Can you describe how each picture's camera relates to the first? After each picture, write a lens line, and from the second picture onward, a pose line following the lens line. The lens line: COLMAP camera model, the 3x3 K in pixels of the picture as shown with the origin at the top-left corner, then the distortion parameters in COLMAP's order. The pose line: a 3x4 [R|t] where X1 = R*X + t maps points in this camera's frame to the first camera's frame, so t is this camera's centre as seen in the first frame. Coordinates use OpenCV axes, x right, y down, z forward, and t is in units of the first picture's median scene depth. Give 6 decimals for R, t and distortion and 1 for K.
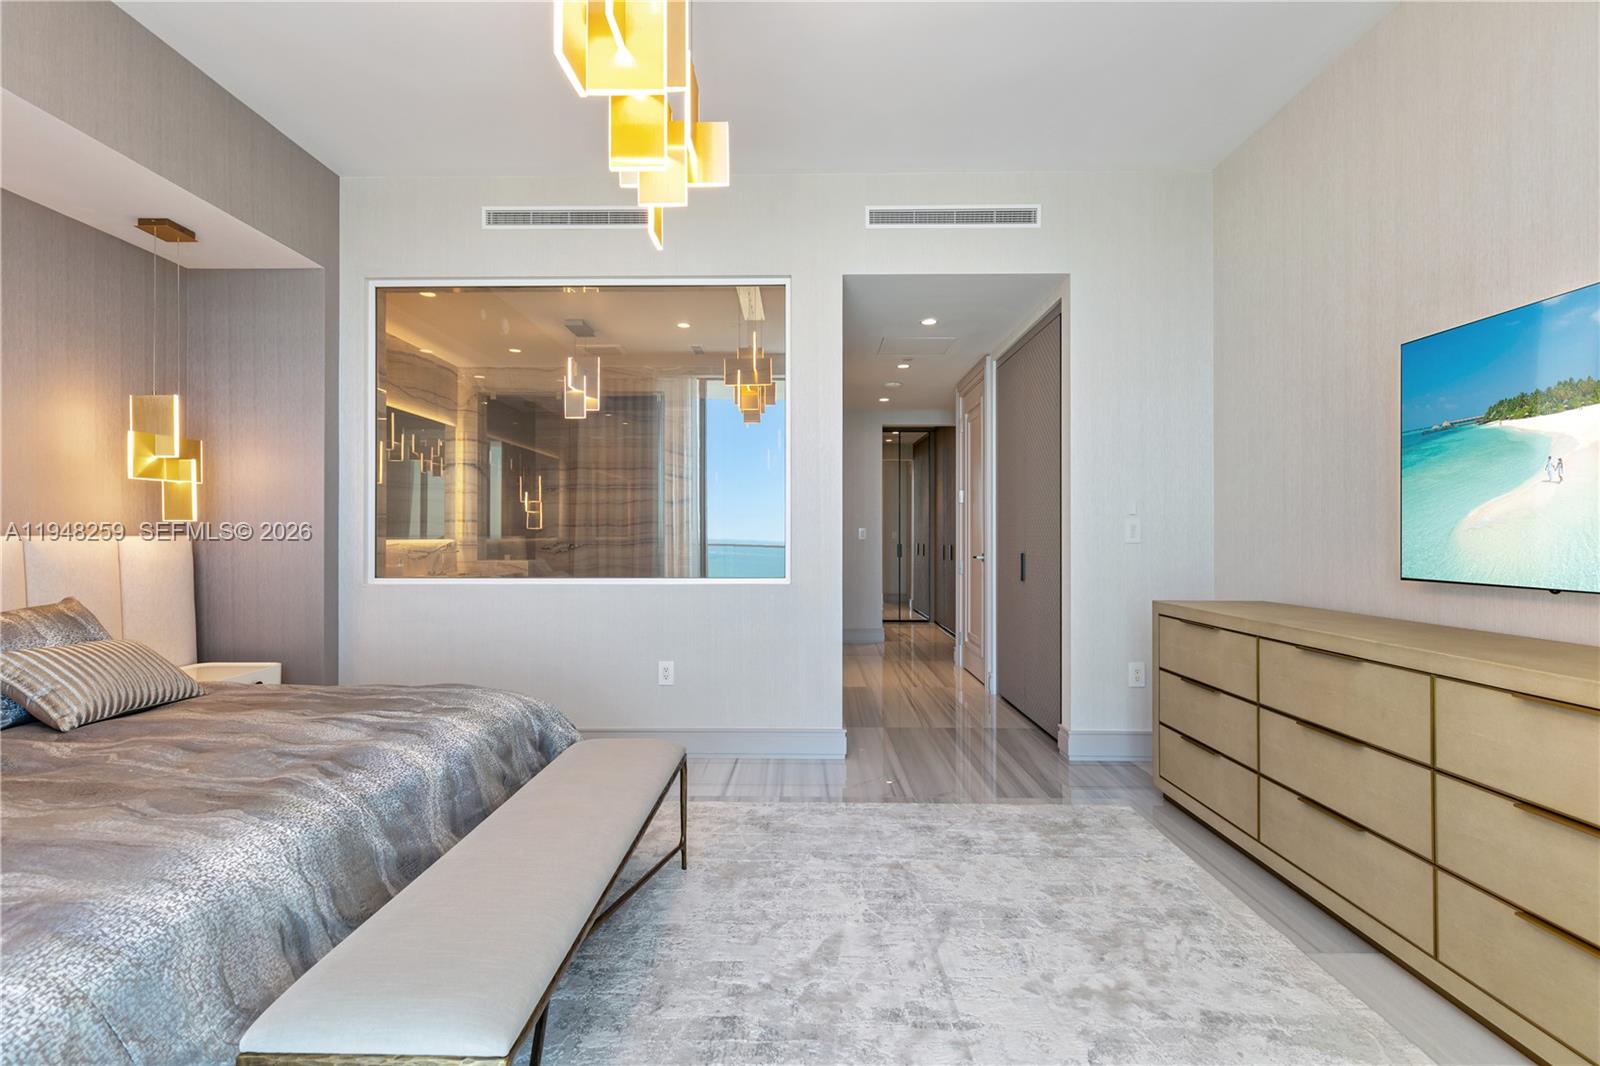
lens RADIAL K [[712.5, 0, 797.2], [0, 712.5, 536.9], [0, 0, 1]] dist [0.001408, 0.000033]
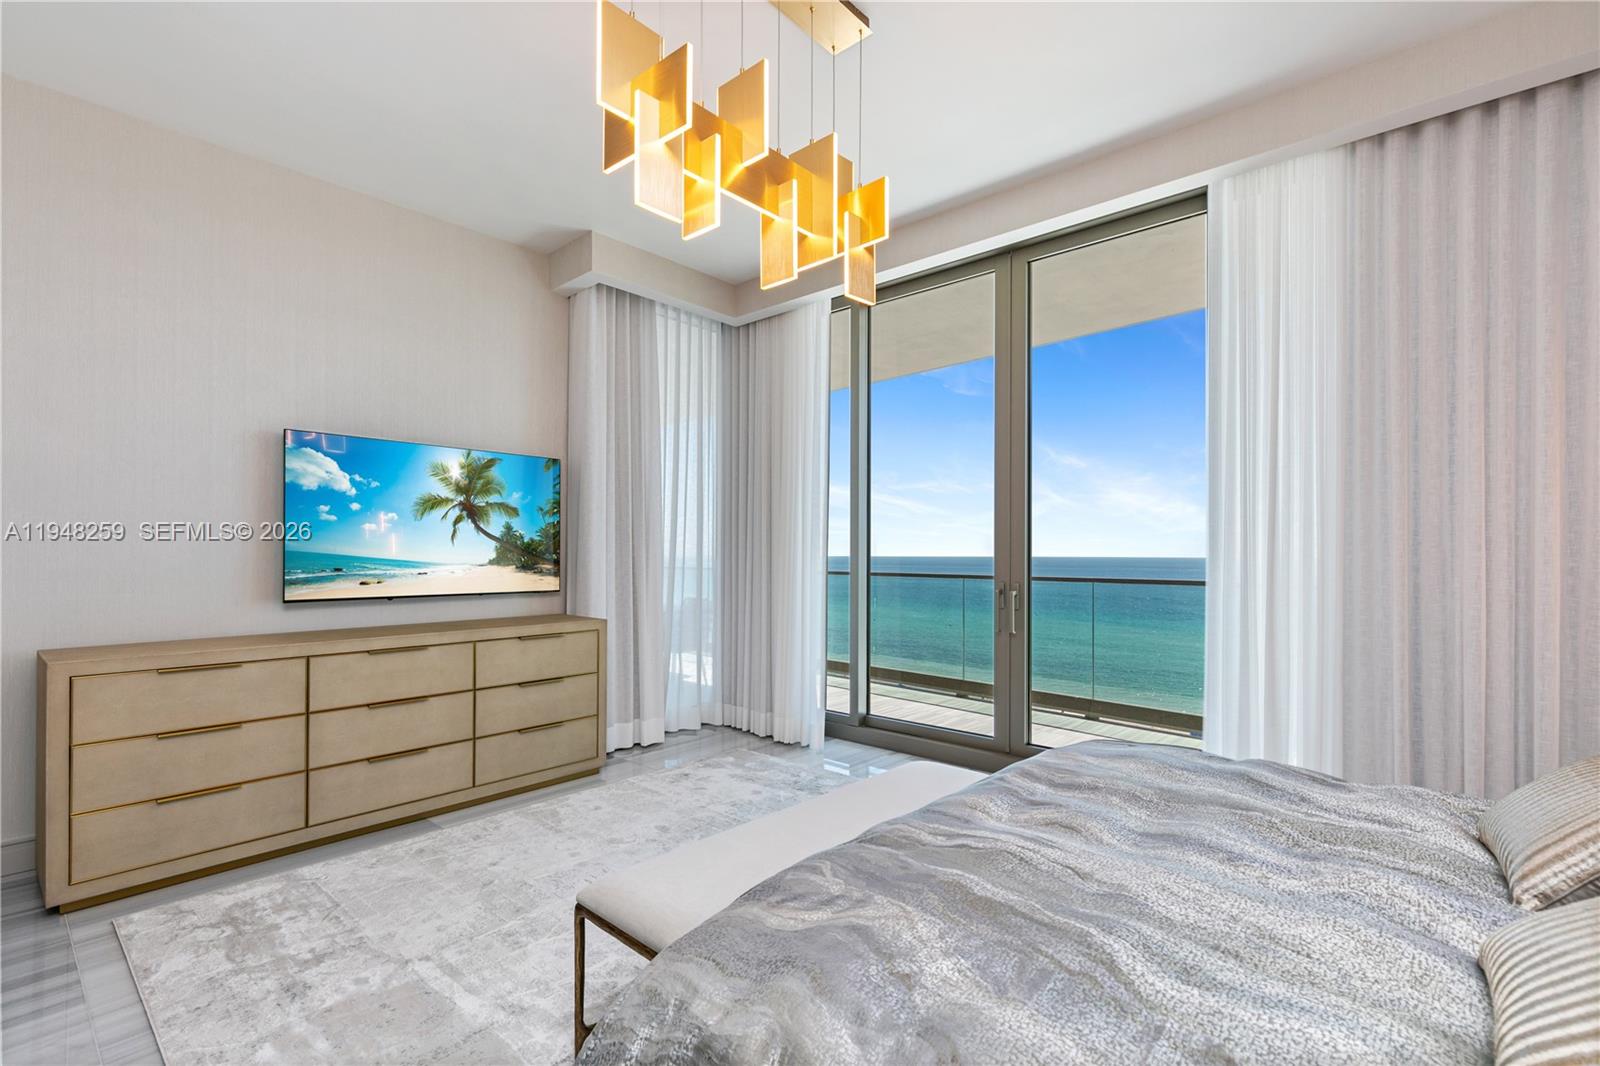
lens RADIAL K [[712.5, 0, 787.4], [0, 712.5, 543.3], [0, 0, 1]] dist [0.001408, 0.000033]
pose [[-0.740405, 0.002225, 0.672158, -0.602789], [-0.003910, 0.999963, -0.007617, -0.035574], [-0.672150, -0.008268, -0.740369, 1.068810]]
